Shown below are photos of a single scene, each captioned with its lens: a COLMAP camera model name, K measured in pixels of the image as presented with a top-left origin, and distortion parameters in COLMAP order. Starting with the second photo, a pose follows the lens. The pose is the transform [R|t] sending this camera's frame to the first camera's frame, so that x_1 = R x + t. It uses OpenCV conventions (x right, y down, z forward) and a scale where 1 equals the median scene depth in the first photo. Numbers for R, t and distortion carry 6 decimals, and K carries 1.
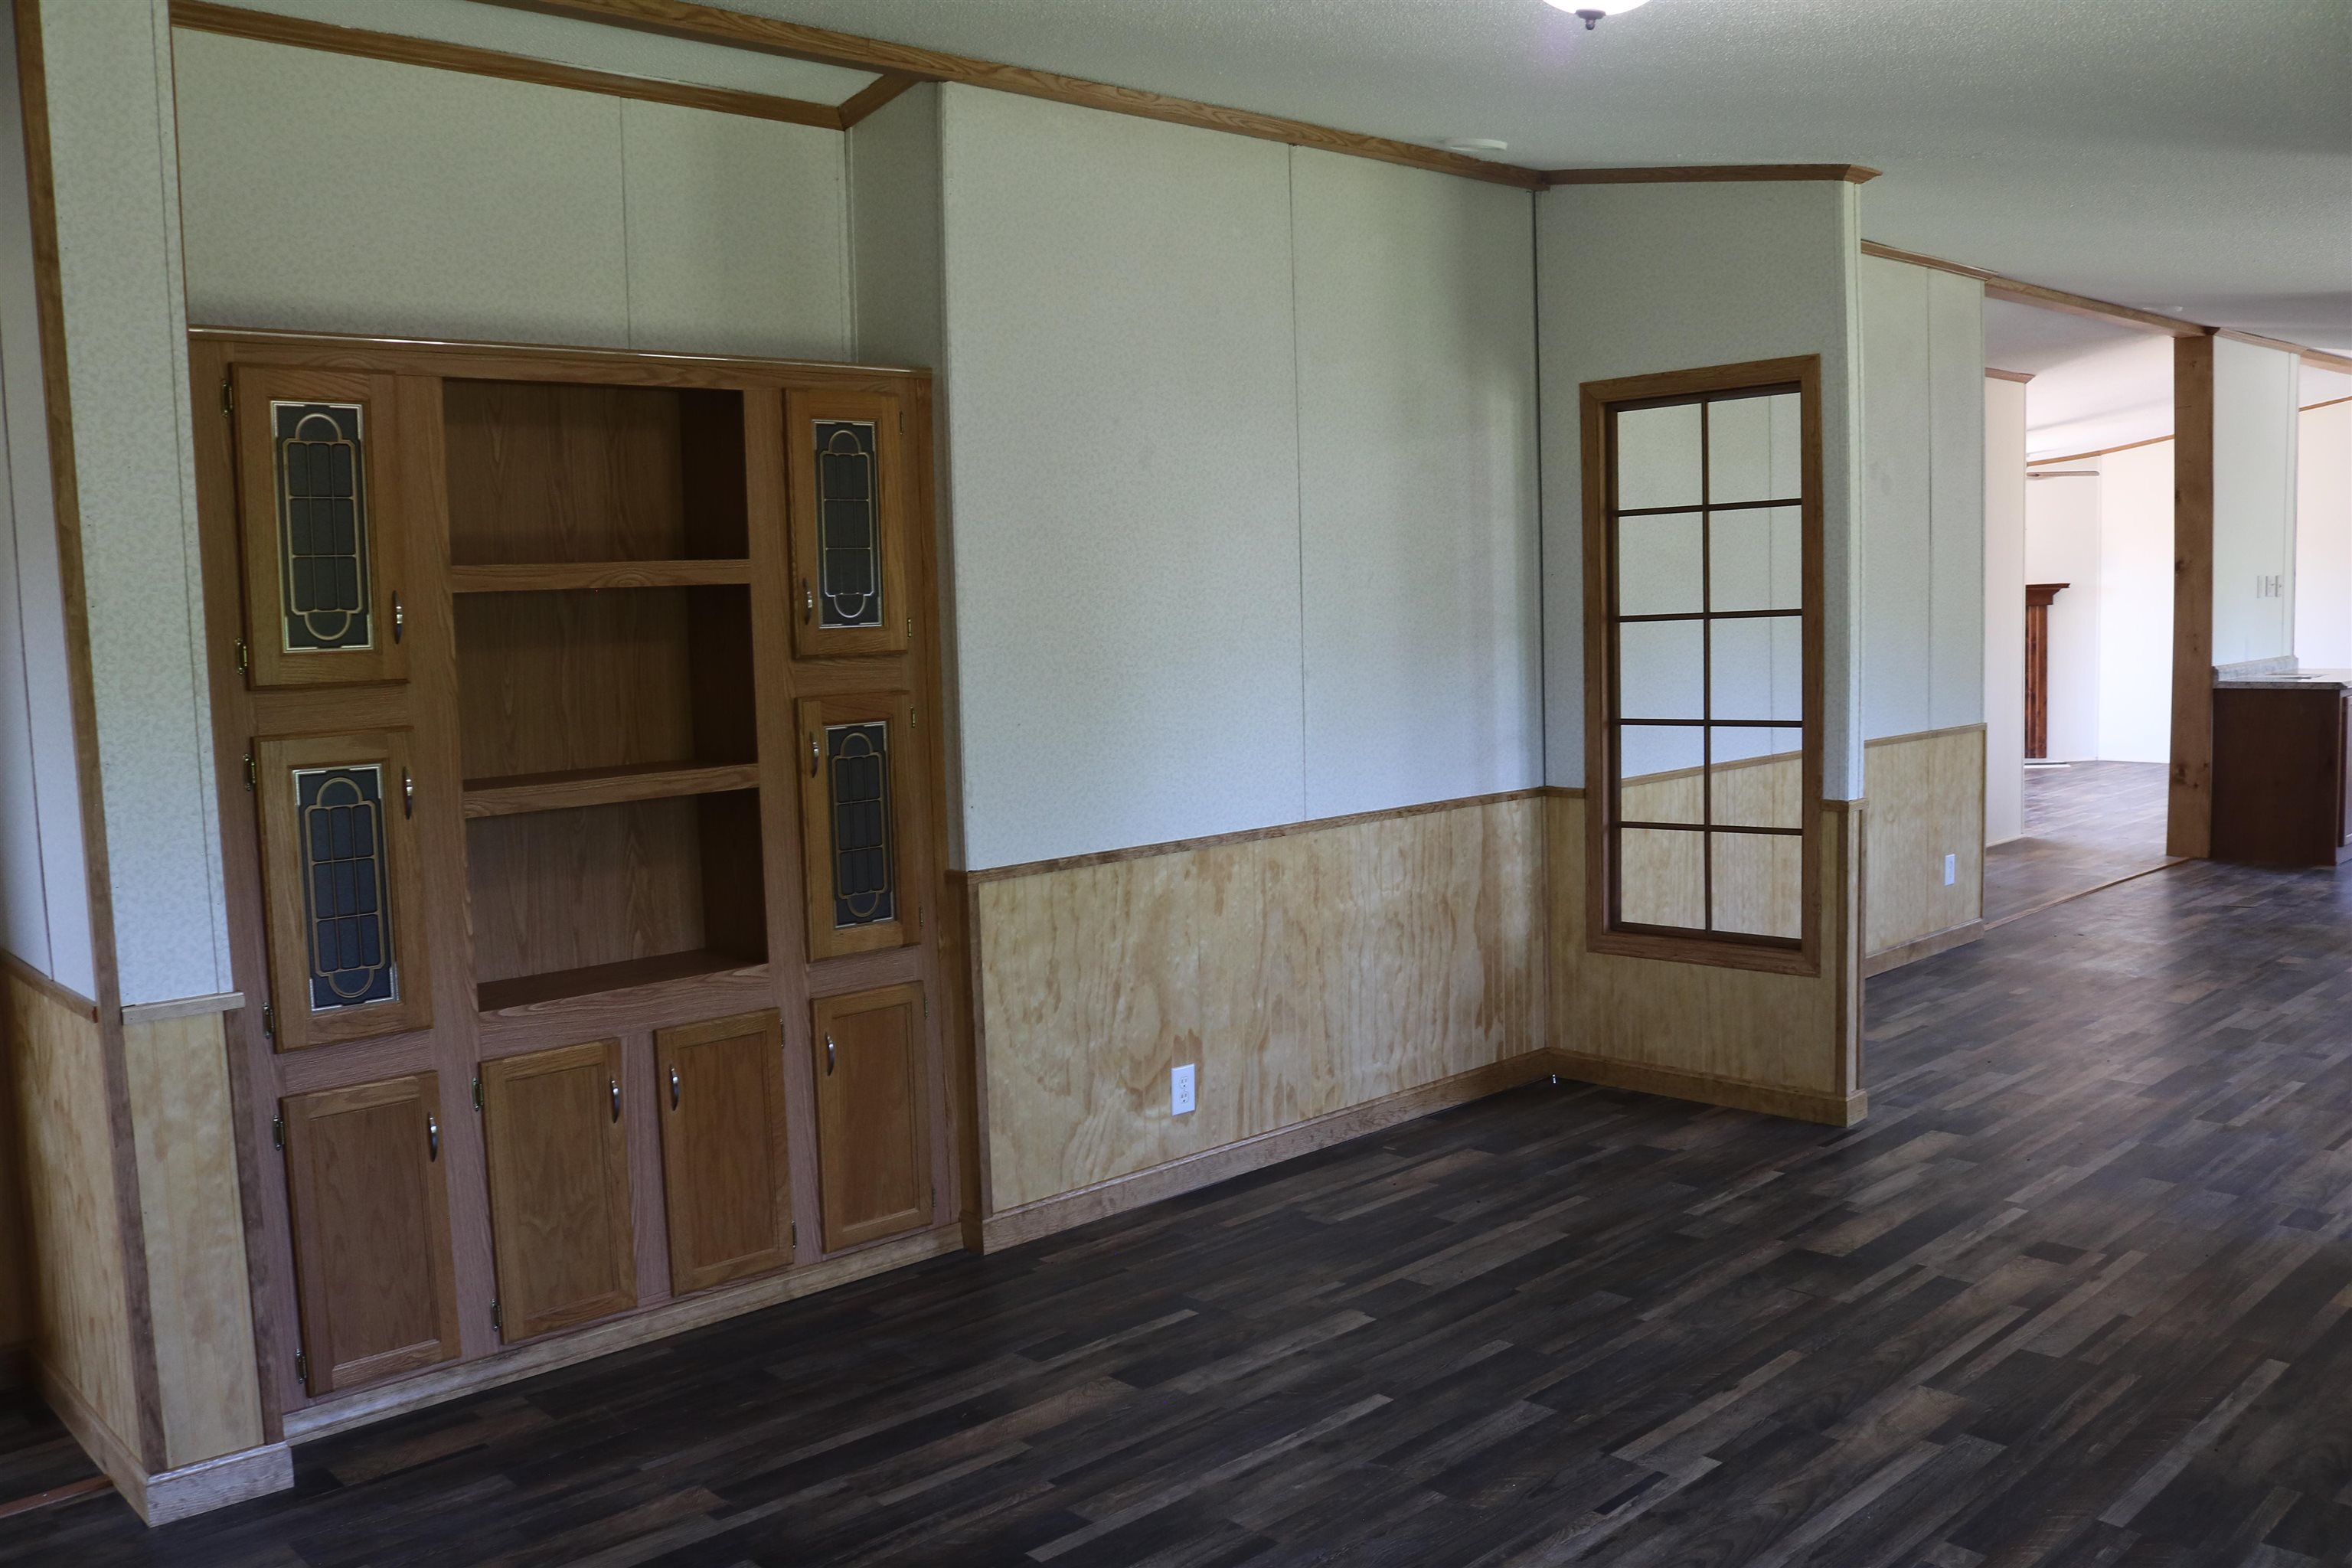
lens RADIAL K [[1937.9, 0, 1156.1], [0, 1937.9, 791.0], [0, 0, 1]] dist [-0.161479, 0.132542]
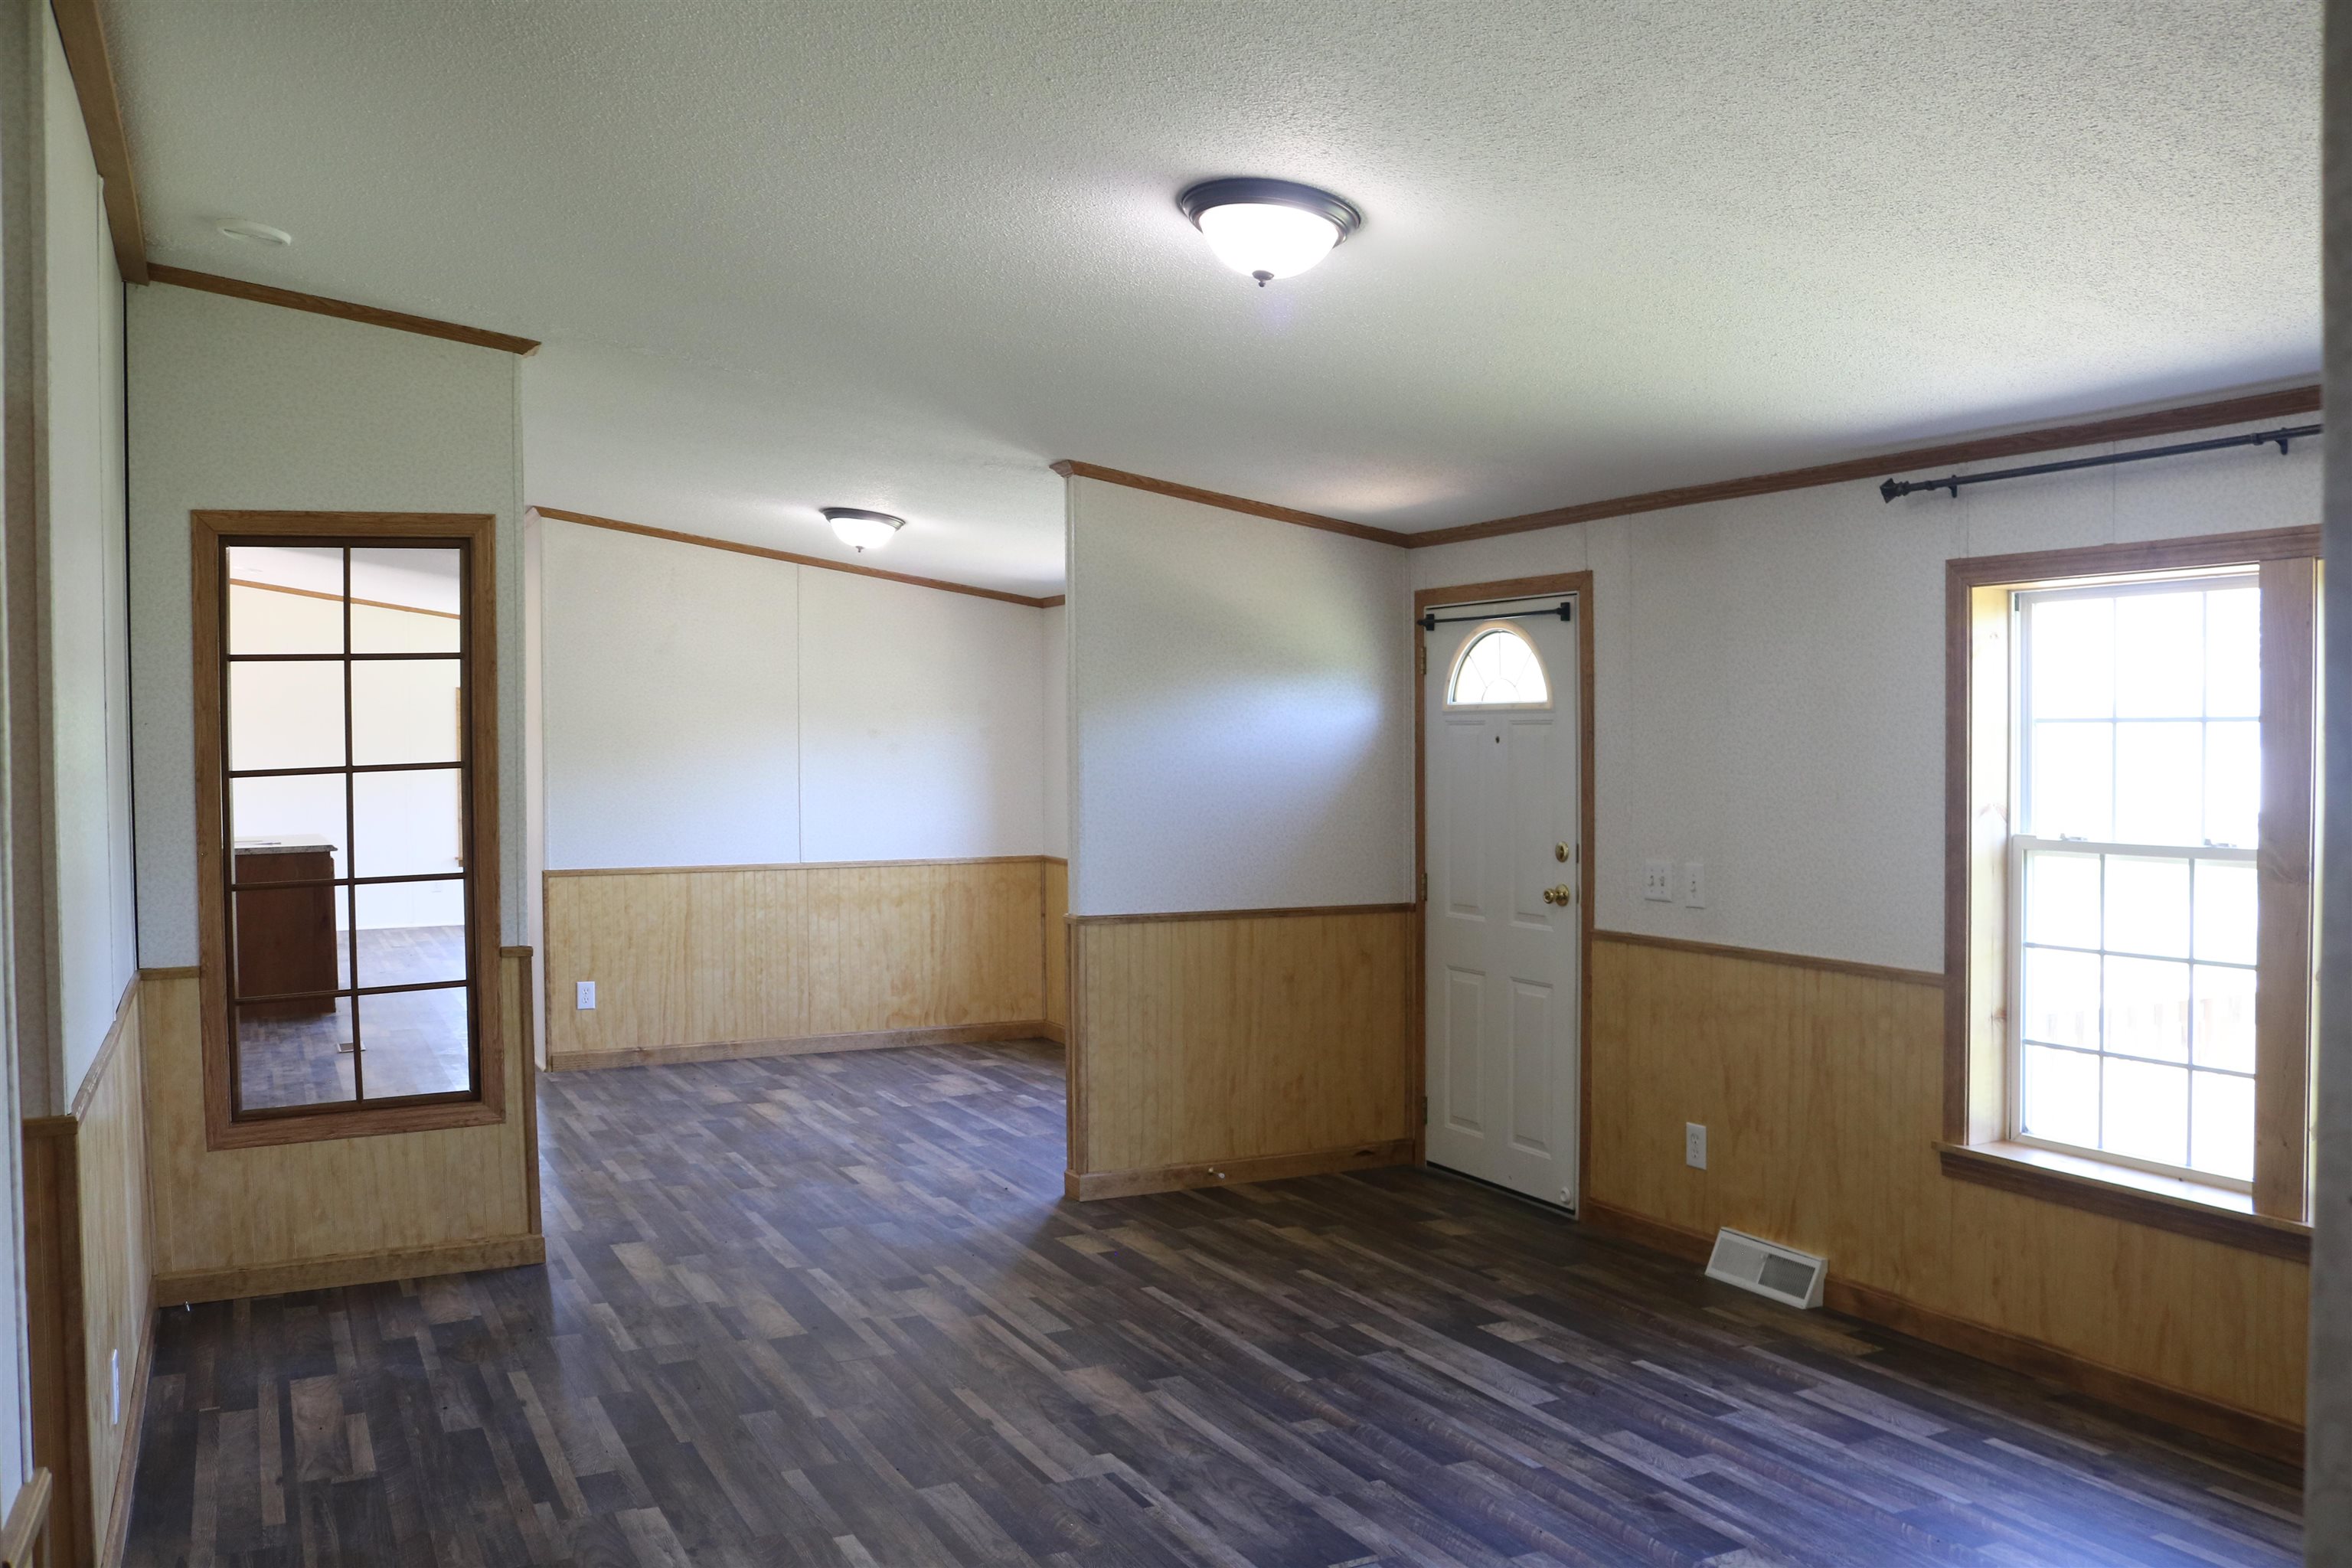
lens RADIAL K [[1937.9, 0, 1169.8], [0, 1937.9, 801.0], [0, 0, 1]] dist [-0.161479, 0.132542]
pose [[0.282854, -0.001813, 0.959161, -0.605410], [0.096477, 0.994981, -0.026570, -0.013883], [-0.954299, 0.100052, 0.281609, 0.415557]]
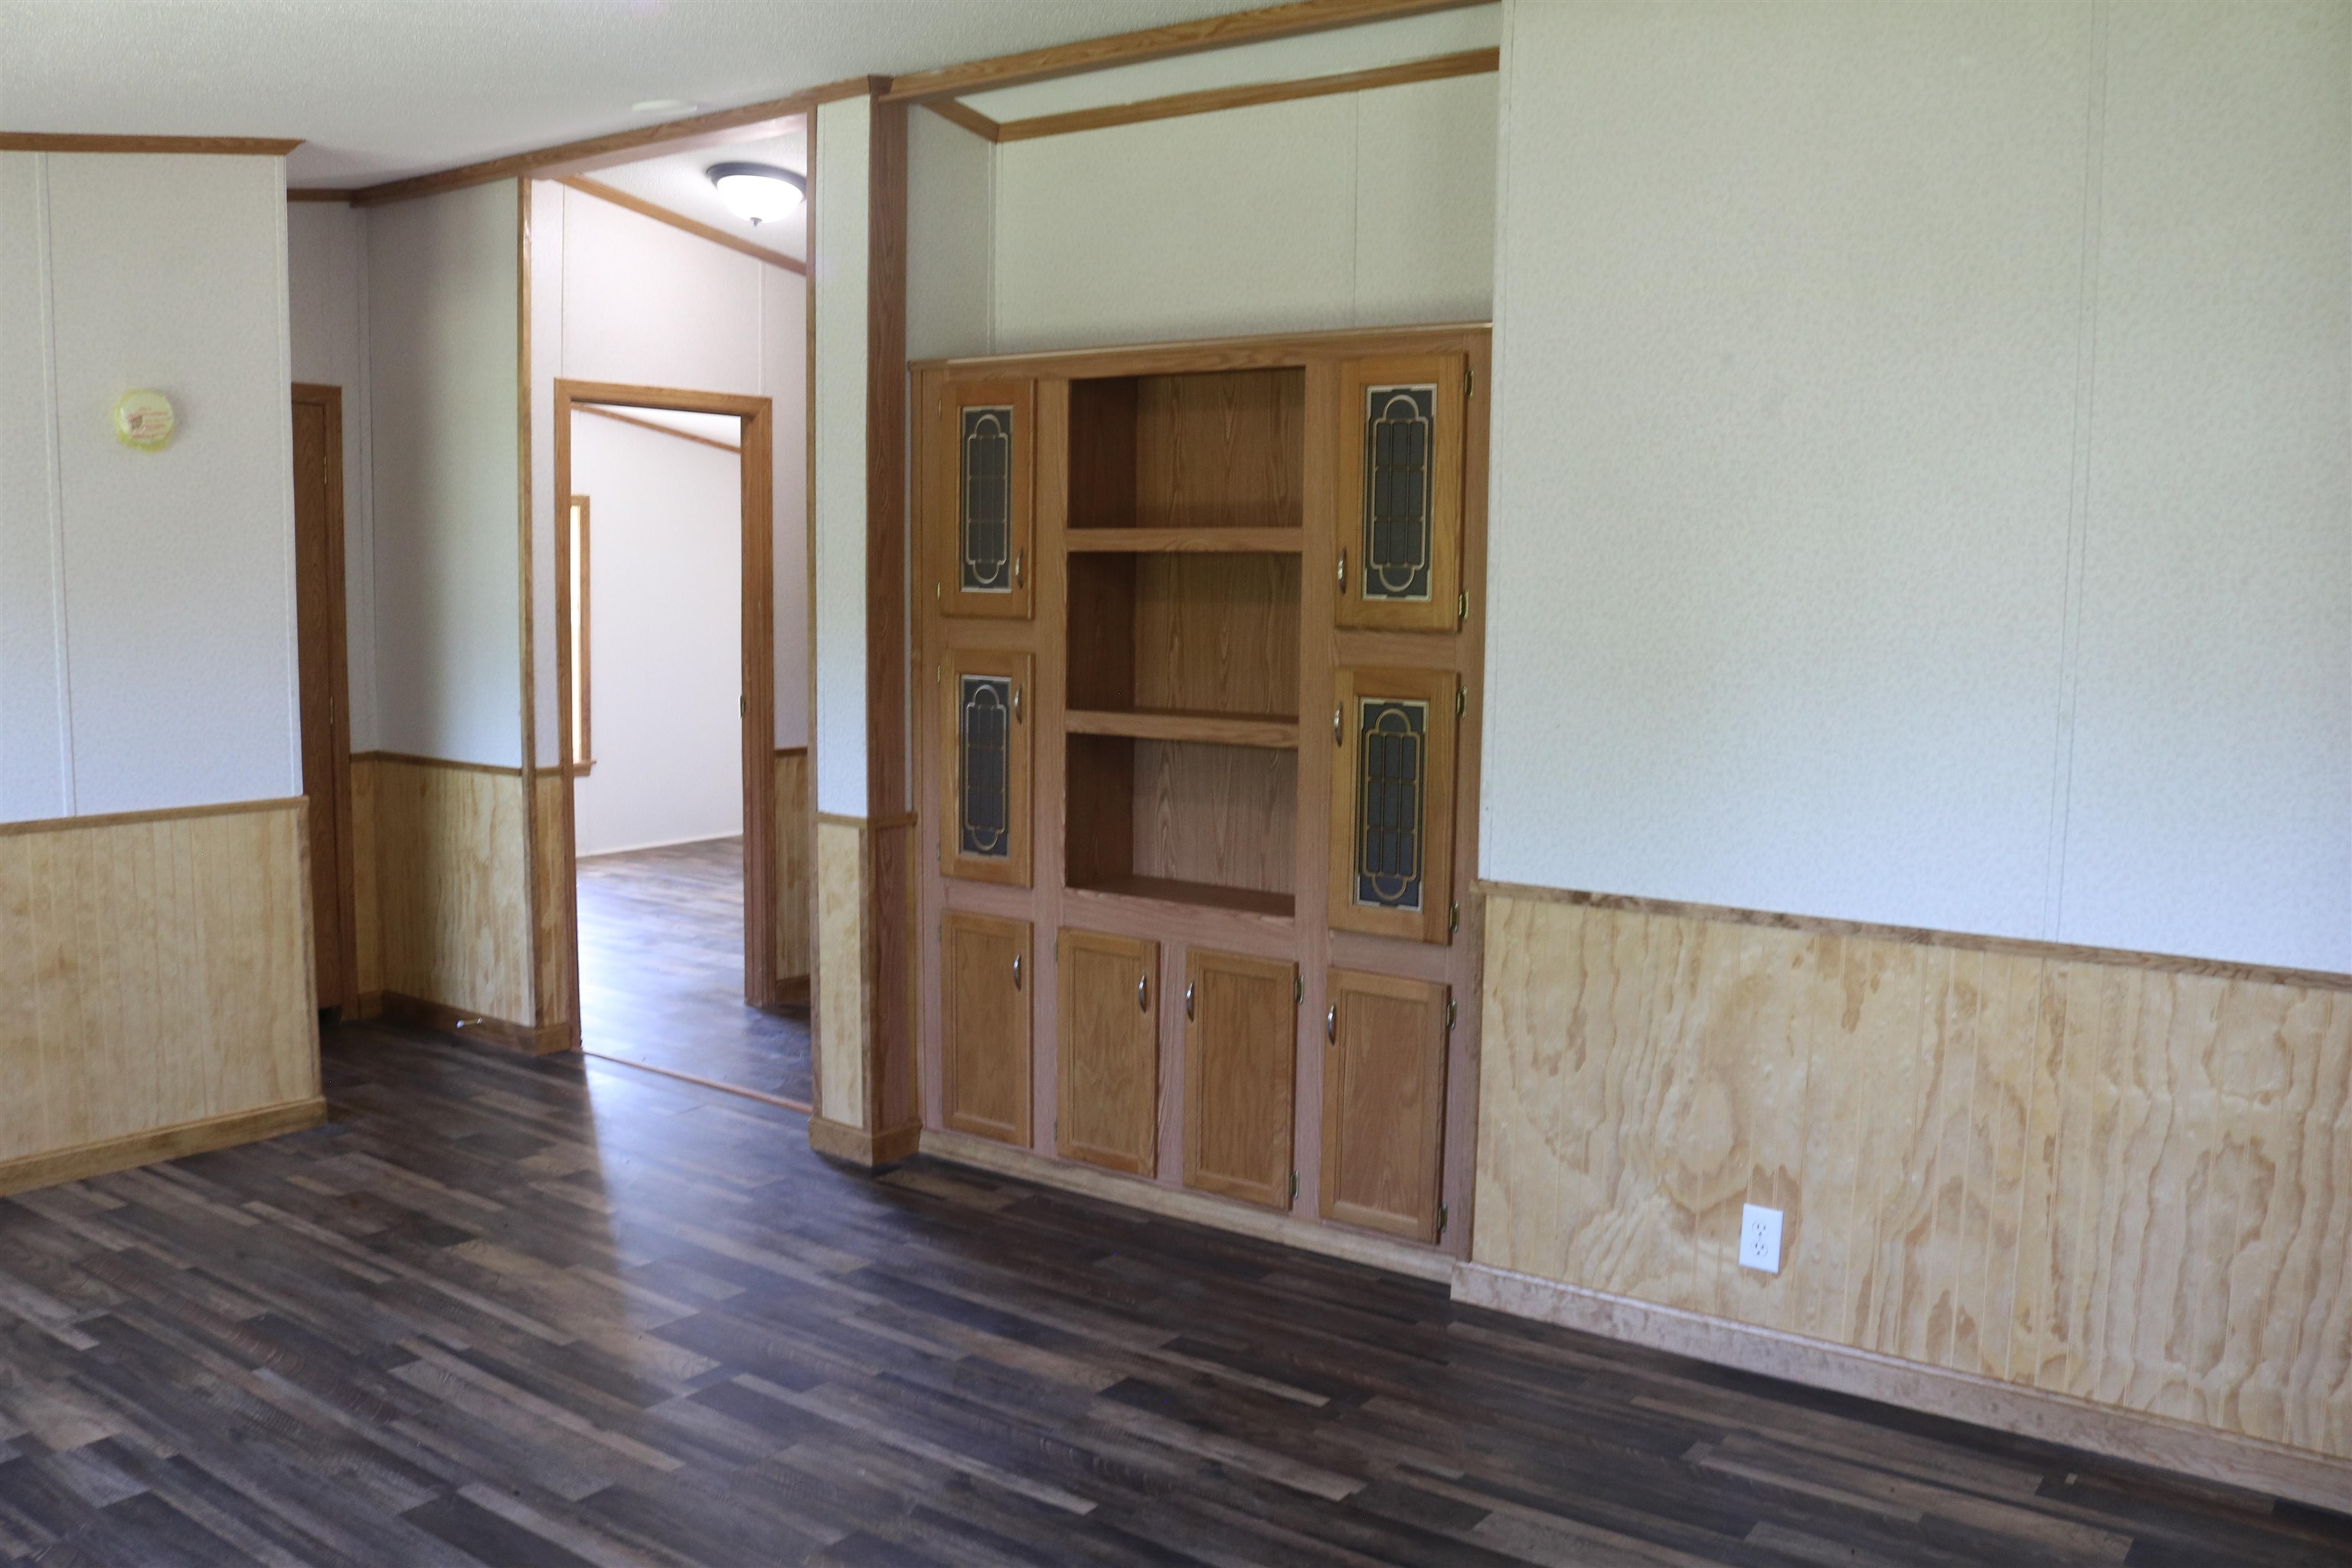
lens RADIAL K [[1937.9, 0, 1174.3], [0, 1937.9, 788.0], [0, 0, 1]] dist [-0.161479, 0.132542]
pose [[0.194465, 0.138709, -0.971053, 0.723870], [-0.118878, 0.985987, 0.117036, -0.086325], [0.973679, 0.092678, 0.208230, 0.653882]]
